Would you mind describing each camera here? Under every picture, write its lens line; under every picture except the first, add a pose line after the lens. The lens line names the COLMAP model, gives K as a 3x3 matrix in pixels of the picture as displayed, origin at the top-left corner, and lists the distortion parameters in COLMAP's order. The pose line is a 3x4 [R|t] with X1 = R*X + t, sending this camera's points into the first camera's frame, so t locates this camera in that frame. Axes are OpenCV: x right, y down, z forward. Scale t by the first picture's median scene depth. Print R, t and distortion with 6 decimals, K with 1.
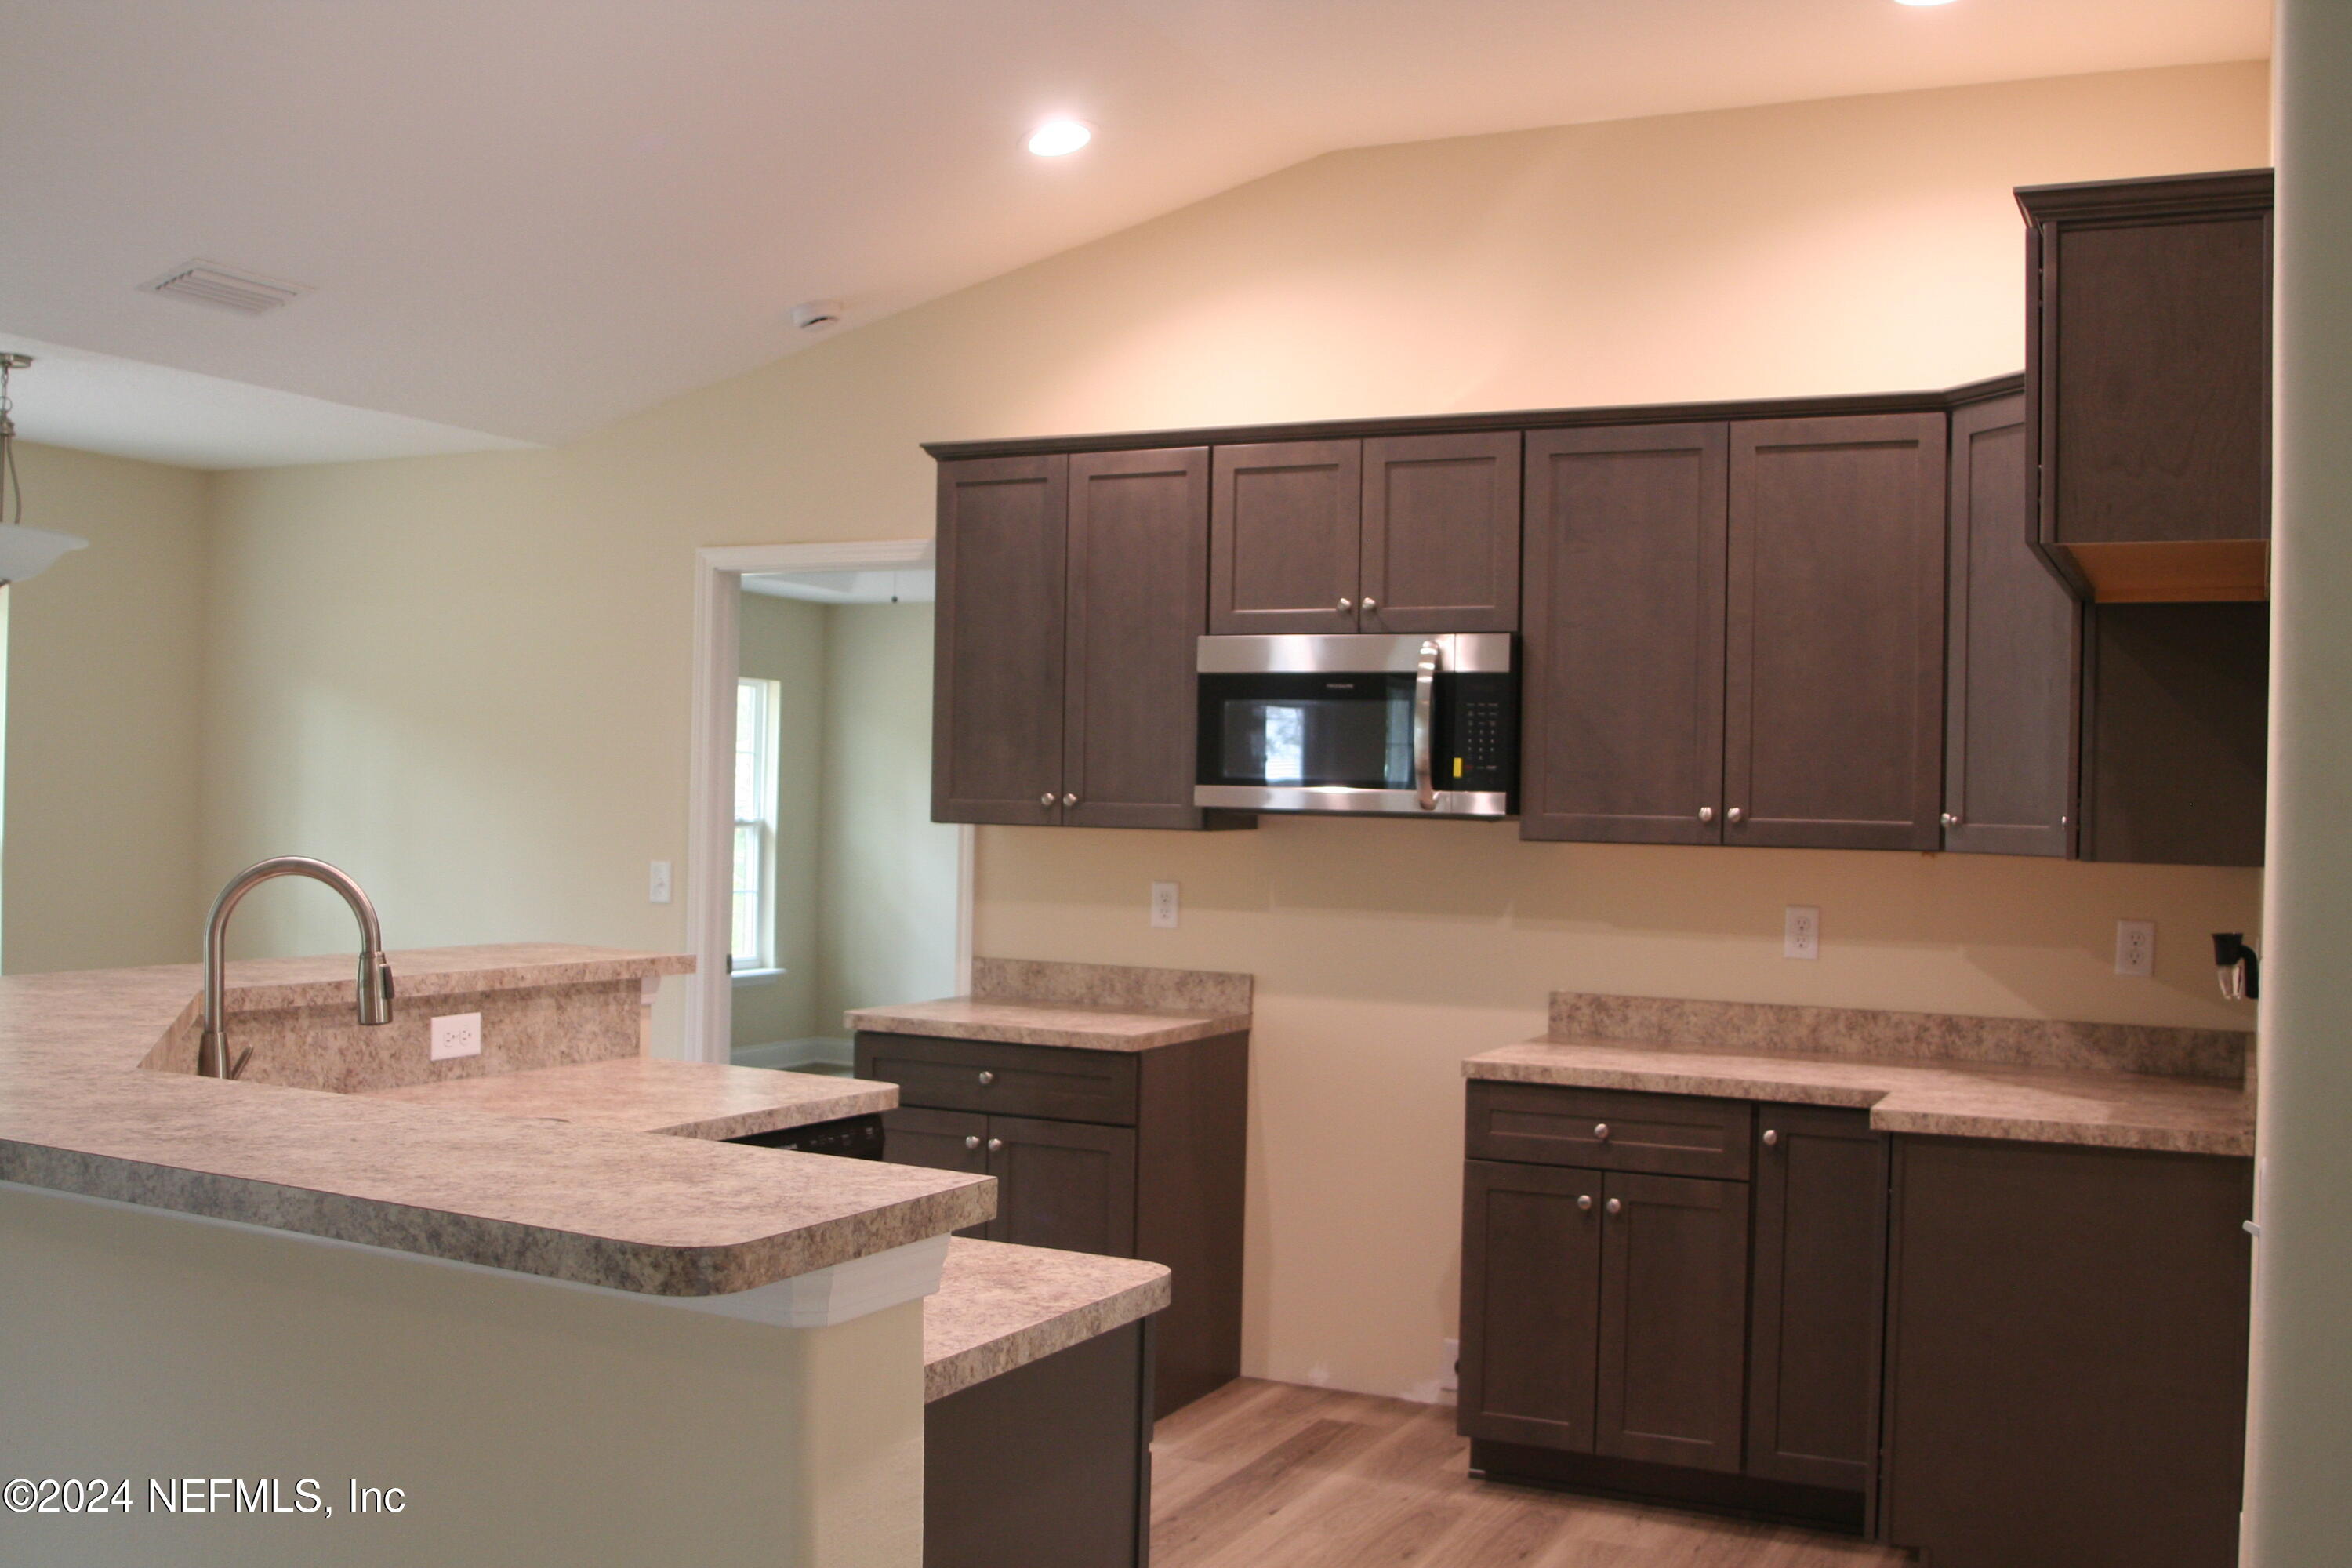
lens RADIAL K [[2260.1, 0, 1176.0], [0, 2260.1, 784.0], [0, 0, 1]] dist [-0.116982, 0.085761]
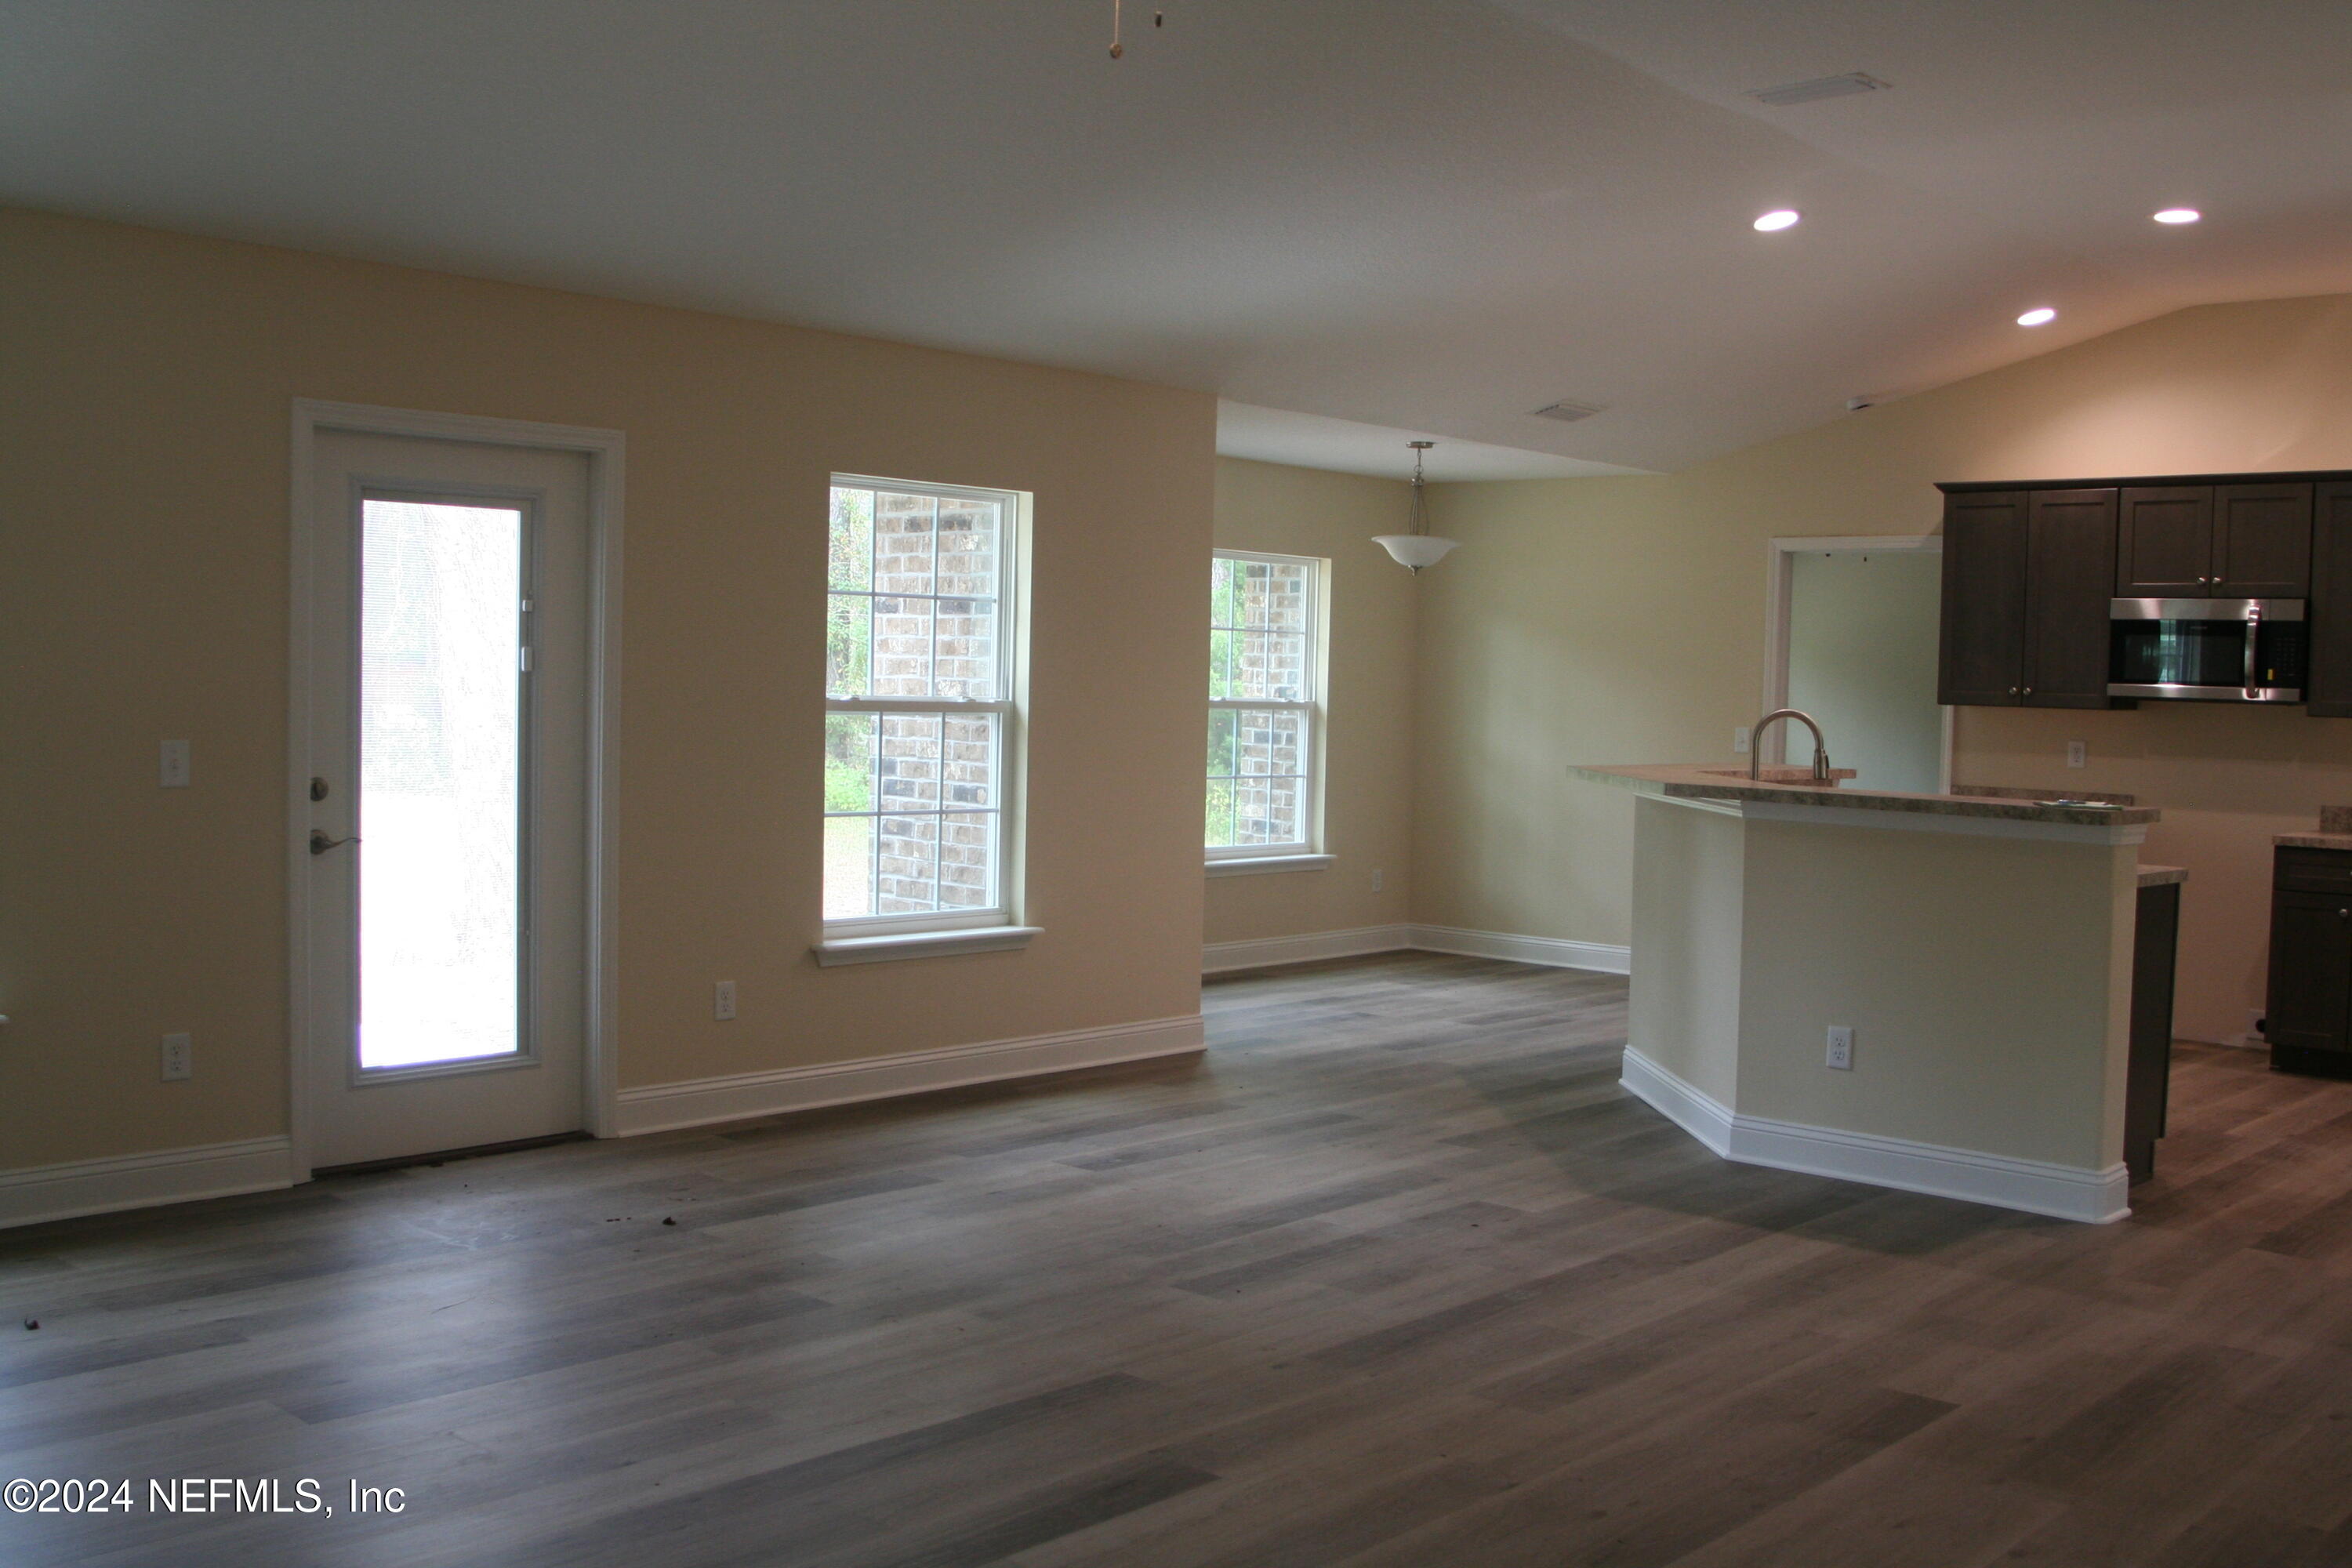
lens RADIAL K [[2260.1, 0, 1176.0], [0, 2260.1, 784.0], [0, 0, 1]] dist [-0.116982, 0.085761]
pose [[0.958118, 0.017127, -0.285862, -0.192556], [-0.004280, 0.998955, 0.045503, 0.003235], [0.286343, -0.042373, 0.957190, -0.867174]]
